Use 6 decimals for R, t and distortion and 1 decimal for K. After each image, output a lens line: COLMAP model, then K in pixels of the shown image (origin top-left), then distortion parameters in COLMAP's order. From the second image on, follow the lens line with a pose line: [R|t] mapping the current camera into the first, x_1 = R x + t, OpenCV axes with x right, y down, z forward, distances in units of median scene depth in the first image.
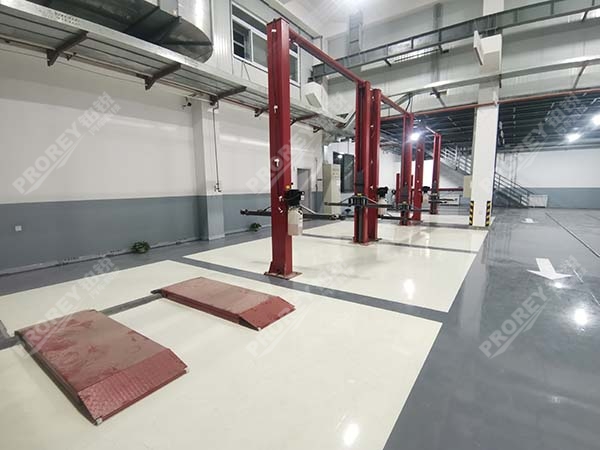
lens RADIAL K [[291.2, 0, 302.3], [0, 291.2, 227.8], [0, 0, 1]] dist [0.020364, -0.032707]
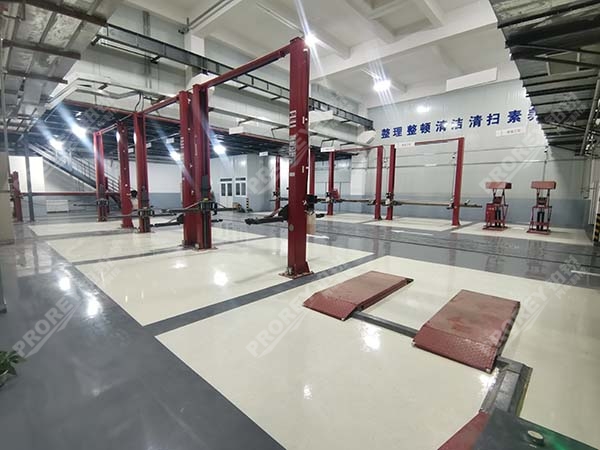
lens RADIAL K [[291.2, 0, 302.3], [0, 291.2, 227.8], [0, 0, 1]] dist [0.020364, -0.032707]
pose [[0.120896, -0.110049, 0.986546, -0.577737], [0.124139, 0.987710, 0.094966, -0.055462], [-0.984872, 0.110988, 0.133072, 0.432208]]
